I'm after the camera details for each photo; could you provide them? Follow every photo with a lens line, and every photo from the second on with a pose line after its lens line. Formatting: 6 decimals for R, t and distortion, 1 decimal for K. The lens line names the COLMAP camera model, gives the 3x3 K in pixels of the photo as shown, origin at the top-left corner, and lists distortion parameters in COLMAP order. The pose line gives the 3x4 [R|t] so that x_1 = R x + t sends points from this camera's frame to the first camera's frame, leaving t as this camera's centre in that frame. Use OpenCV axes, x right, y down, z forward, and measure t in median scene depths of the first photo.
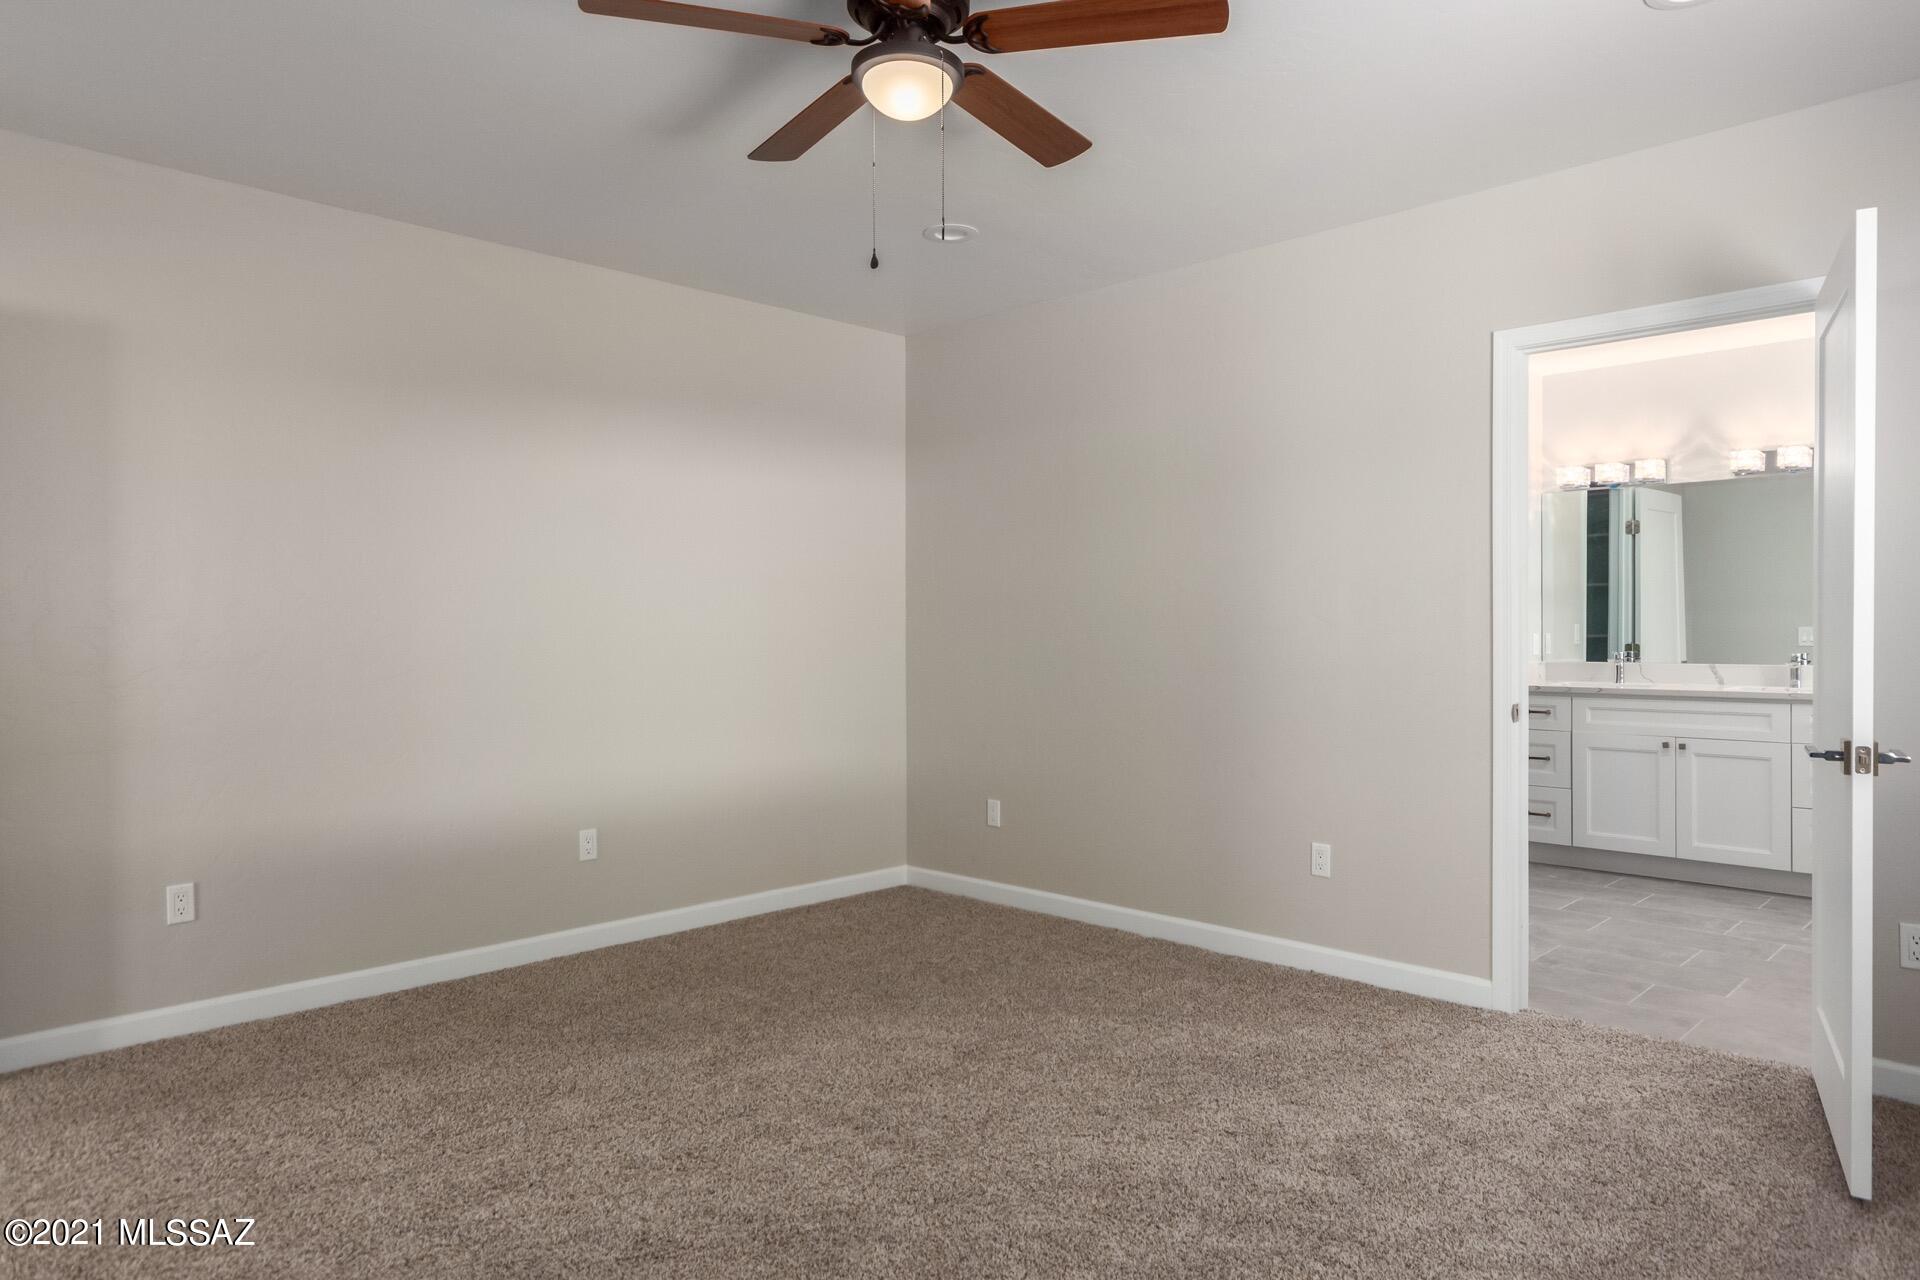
lens RADIAL K [[1200.8, 0, 963.5], [0, 1200.8, 637.1], [0, 0, 1]] dist [0.001597, -0.001755]
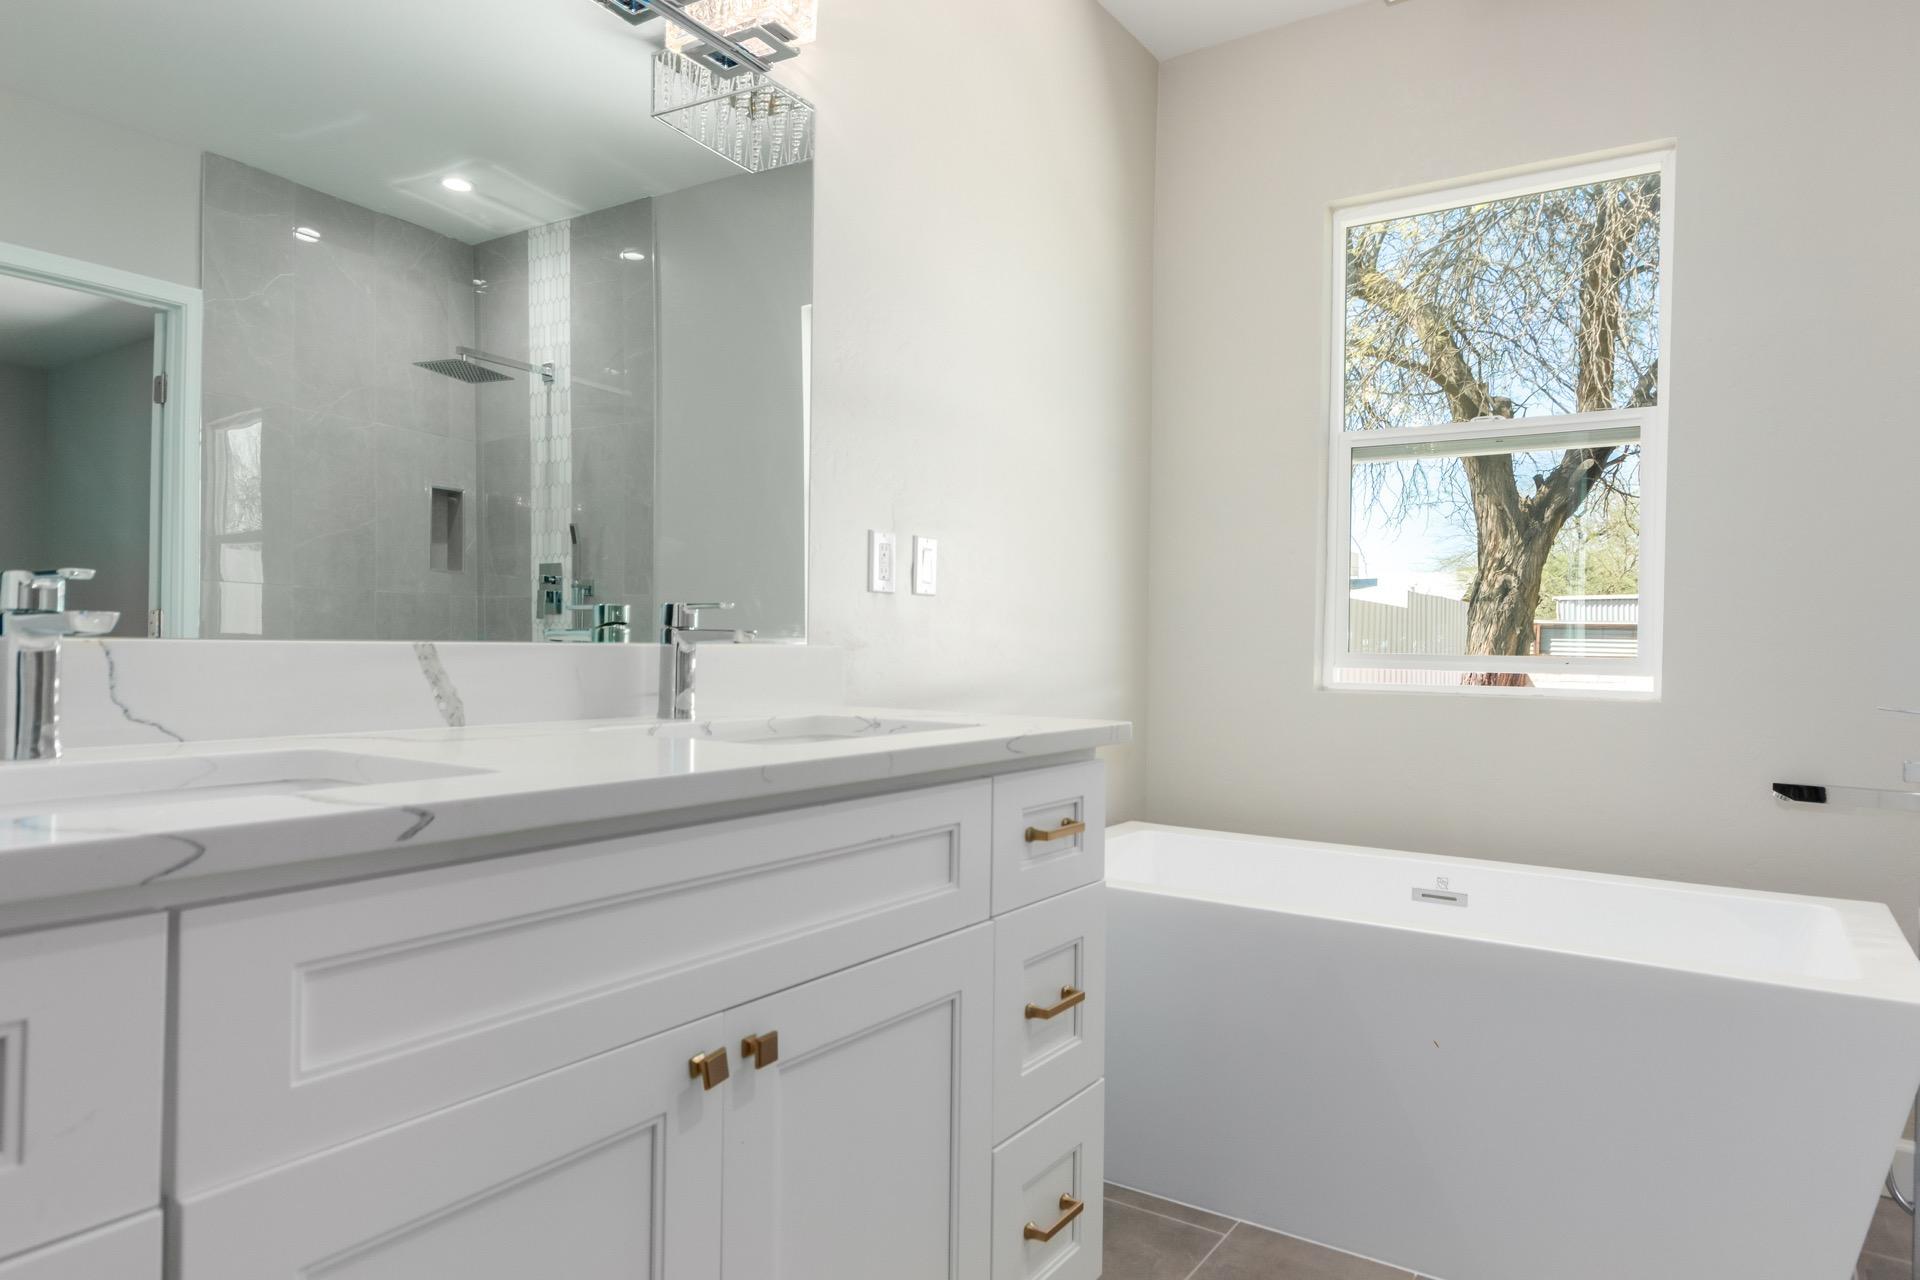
lens RADIAL K [[1182.4, 0, 960.0], [0, 1182.4, 640.0], [0, 0, 1]] dist [0.023488, -0.000517]
pose [[-0.193290, 0.005625, 0.981126, 0.372682], [-0.008200, 0.999939, -0.007349, 0.022961], [-0.981107, -0.009466, -0.193232, 0.940771]]
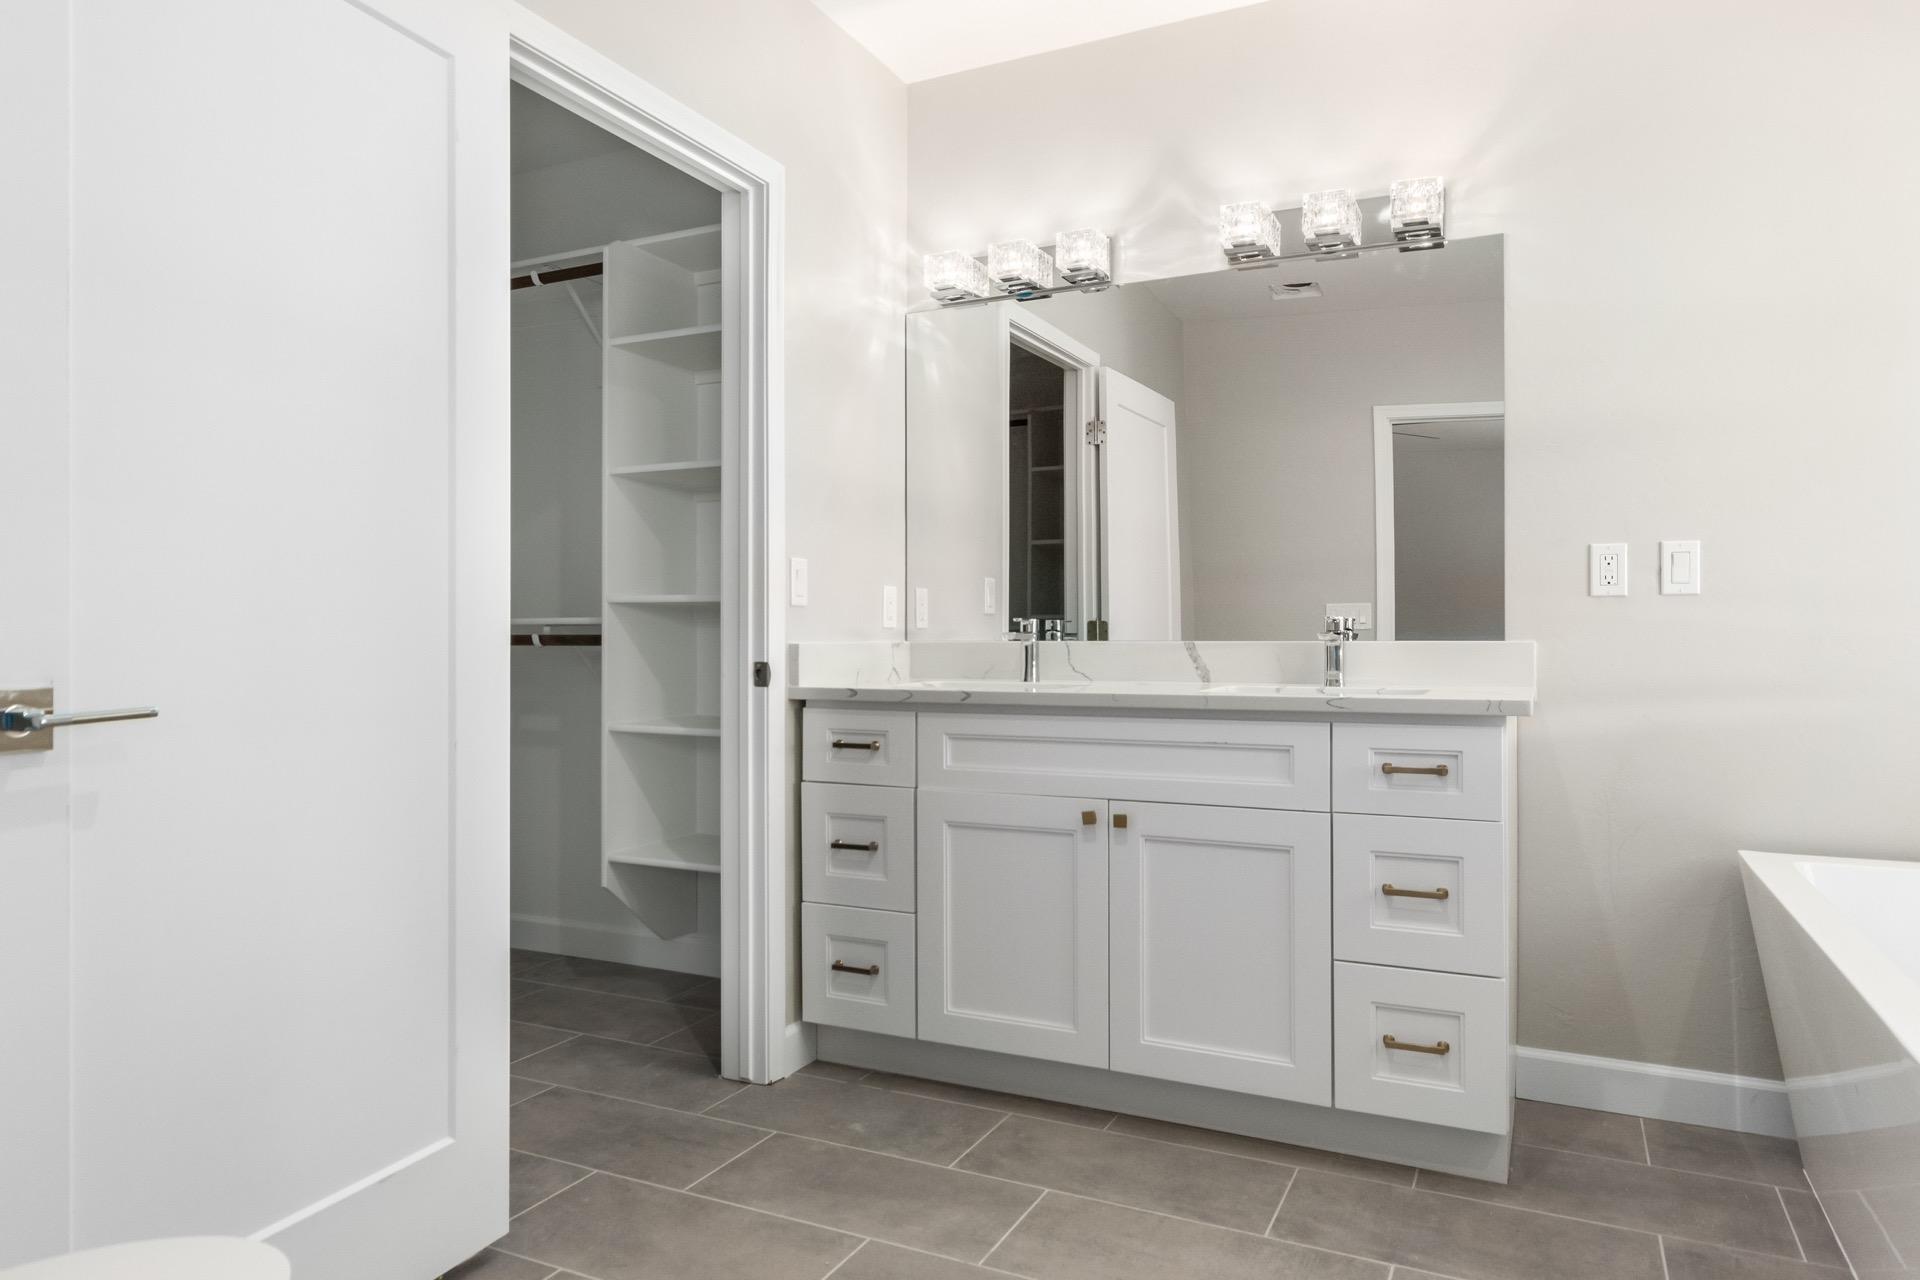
lens RADIAL K [[1200.8, 0, 963.5], [0, 1200.8, 637.1], [0, 0, 1]] dist [0.001597, -0.001755]
pose [[0.947038, 0.004418, 0.321091, 0.374009], [-0.001383, 0.999952, -0.009679, 0.025616], [-0.321118, 0.008722, 0.946999, 0.557733]]
